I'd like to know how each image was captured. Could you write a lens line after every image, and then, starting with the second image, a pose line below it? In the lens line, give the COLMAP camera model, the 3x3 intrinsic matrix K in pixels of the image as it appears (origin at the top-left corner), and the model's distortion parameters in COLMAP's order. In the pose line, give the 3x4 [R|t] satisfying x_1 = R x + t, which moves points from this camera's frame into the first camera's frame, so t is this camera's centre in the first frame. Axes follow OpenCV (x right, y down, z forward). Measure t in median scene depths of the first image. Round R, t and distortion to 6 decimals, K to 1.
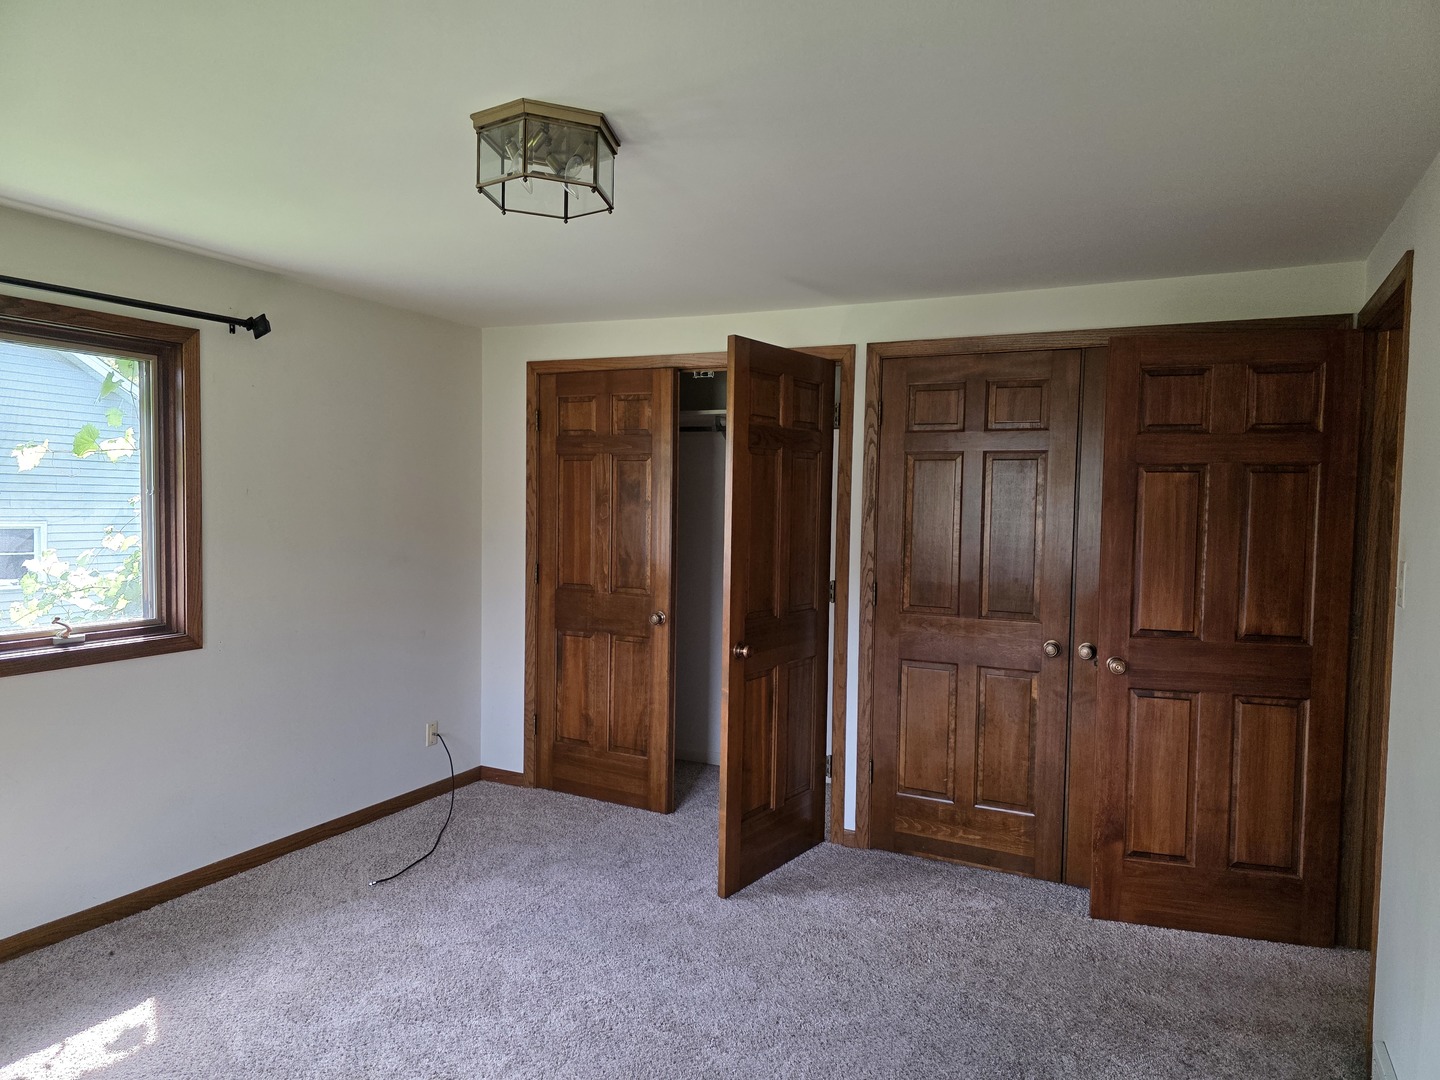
lens RADIAL K [[969.7, 0, 715.8], [0, 969.7, 545.3], [0, 0, 1]] dist [0.075790, -0.067357]
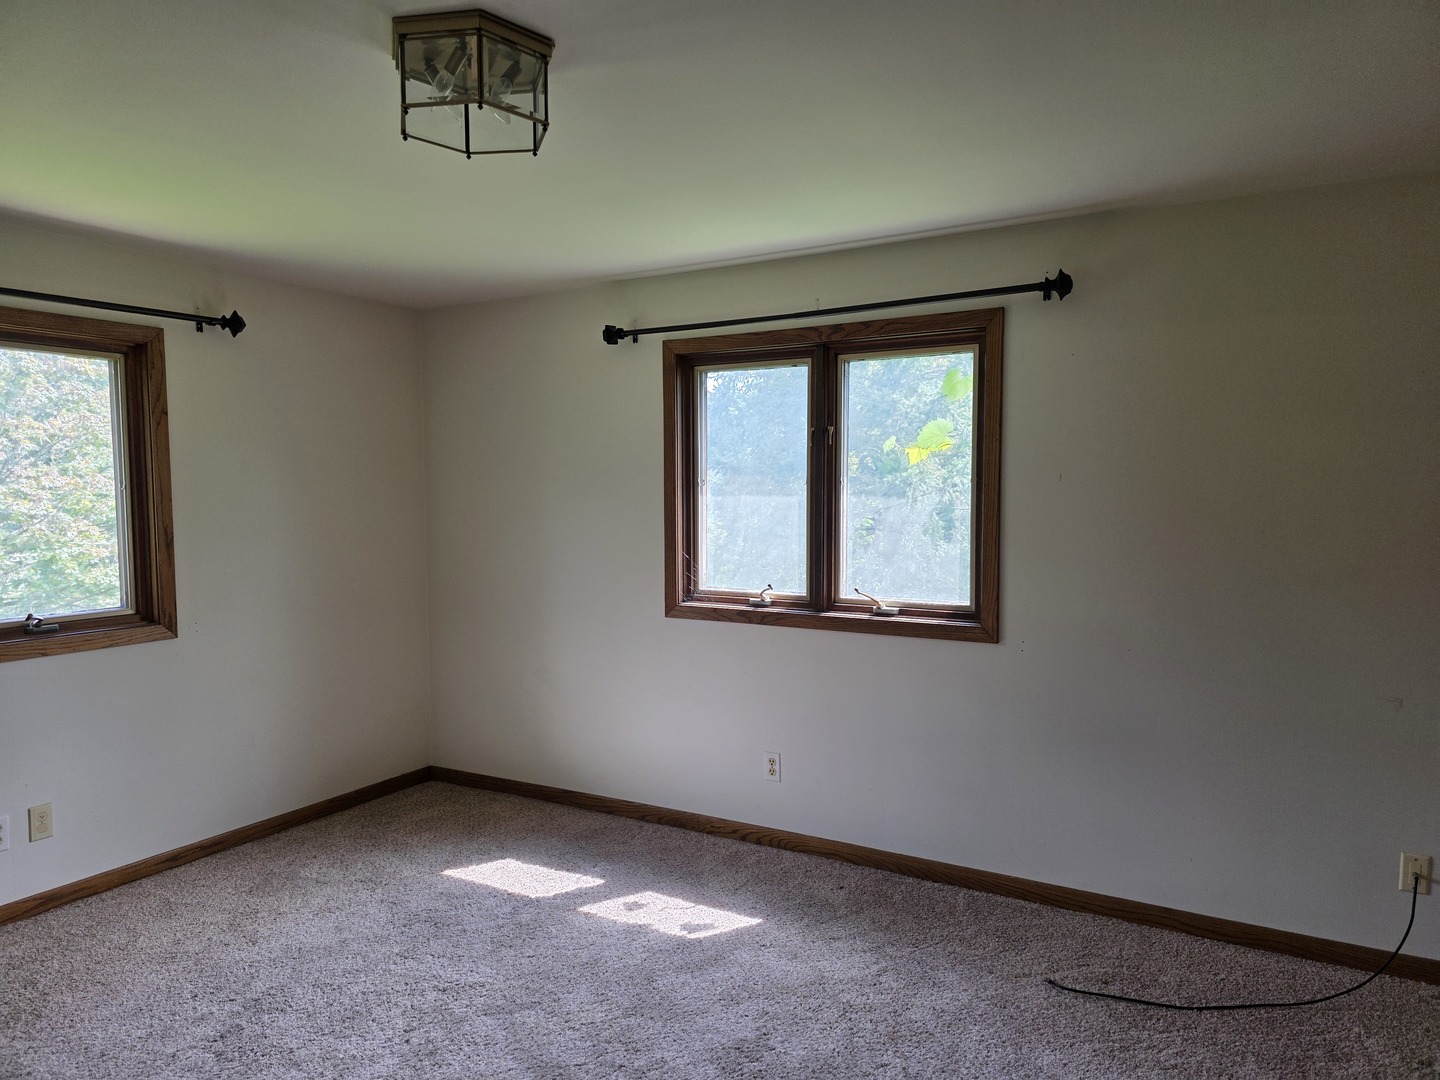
lens RADIAL K [[969.7, 0, 715.8], [0, 969.7, 545.3], [0, 0, 1]] dist [0.075790, -0.067357]
pose [[-0.059254, 0.051075, -0.996935, 0.454316], [-0.043755, 0.997598, 0.053710, -0.030810], [0.997284, 0.046803, -0.056877, 0.824862]]
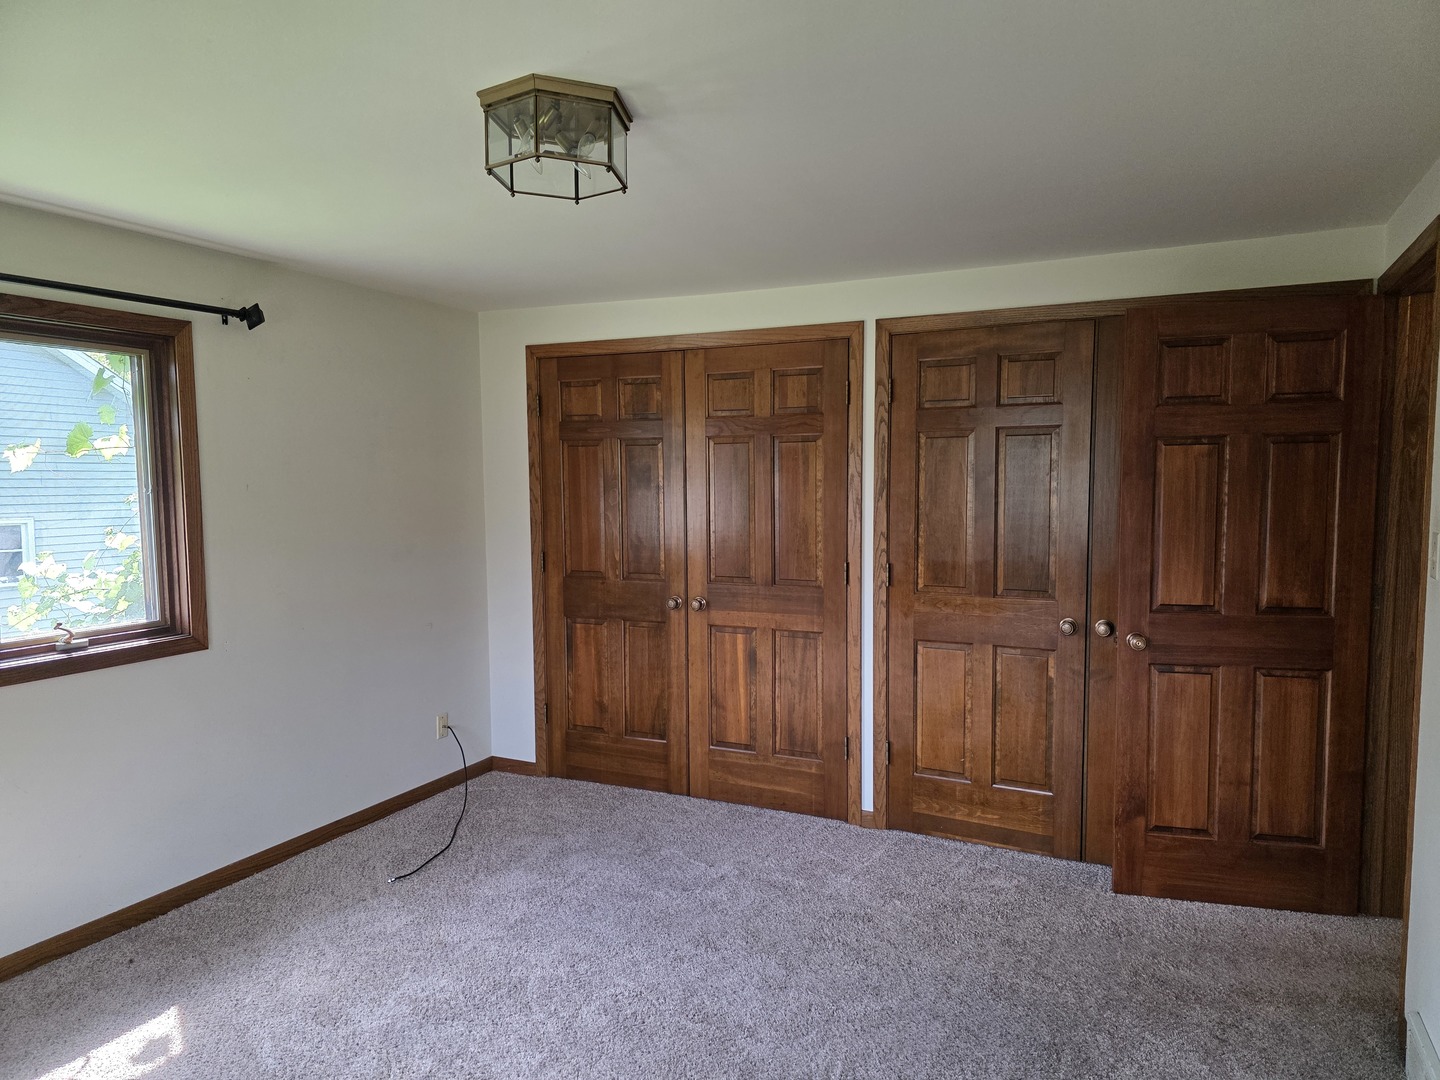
lens RADIAL K [[969.4, 0, 721.5], [0, 969.4, 553.2], [0, 0, 1]] dist [0.074883, -0.067003]
pose [[0.999554, -0.026137, 0.014478, -0.024067], [0.025649, 0.999129, 0.032929, -0.010298], [-0.015326, -0.032543, 0.999353, 0.017854]]
